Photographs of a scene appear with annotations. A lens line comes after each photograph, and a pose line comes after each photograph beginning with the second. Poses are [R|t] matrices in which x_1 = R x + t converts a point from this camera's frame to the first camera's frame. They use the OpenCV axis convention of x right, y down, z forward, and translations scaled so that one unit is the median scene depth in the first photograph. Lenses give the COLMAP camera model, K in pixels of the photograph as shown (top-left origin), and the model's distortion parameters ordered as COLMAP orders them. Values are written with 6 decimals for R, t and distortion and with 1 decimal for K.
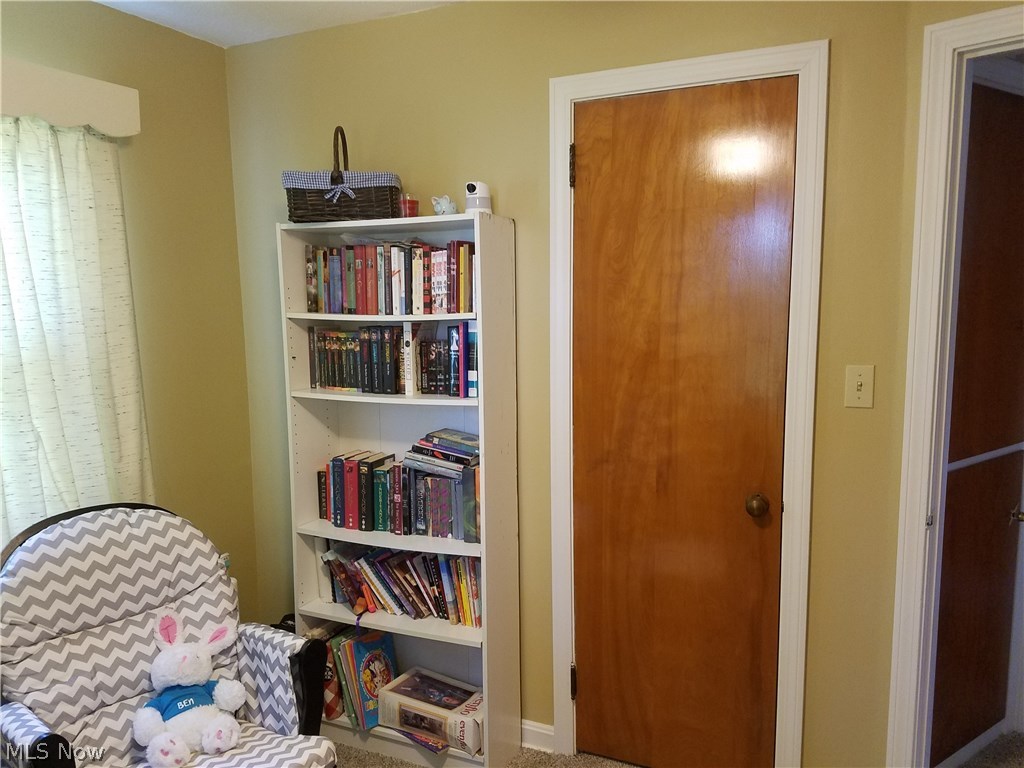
lens RADIAL K [[787.7, 0, 512.0], [0, 787.7, 384.0], [0, 0, 1]] dist [0.192381, -0.286429]
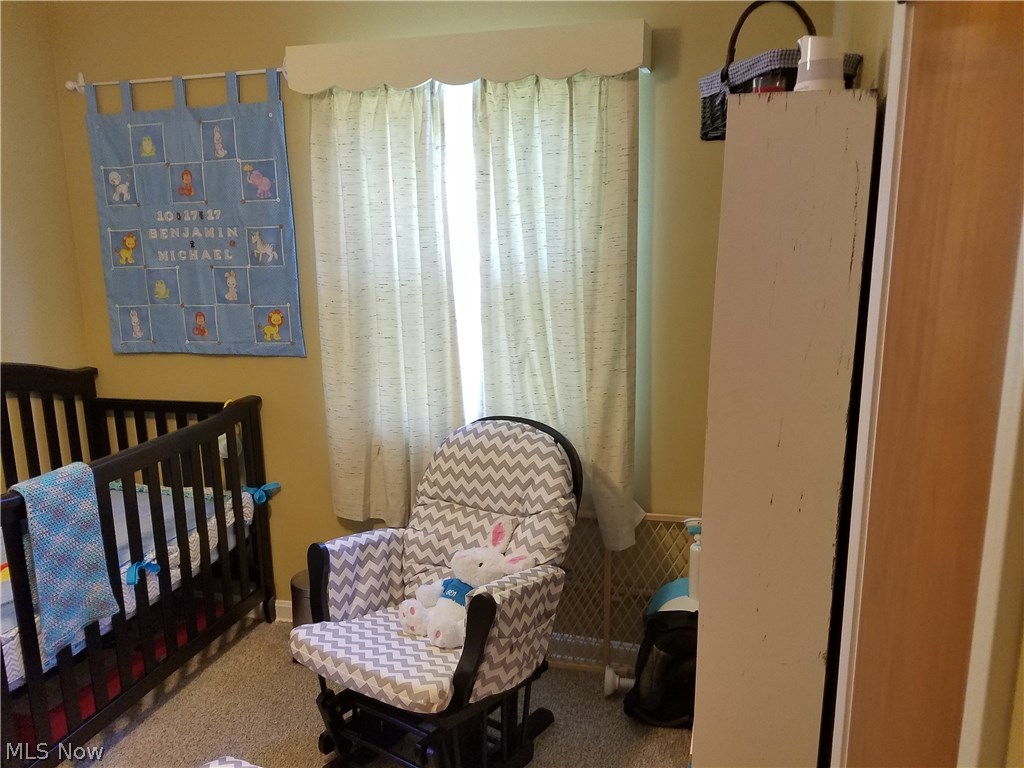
lens RADIAL K [[781.5, 0, 509.8], [0, 781.5, 413.3], [0, 0, 1]] dist [0.089085, -0.001978]
pose [[0.145140, 0.207675, -0.967370, 0.587934], [-0.112124, 0.974877, 0.192464, -0.073438], [0.983037, 0.080531, 0.164779, 0.804835]]
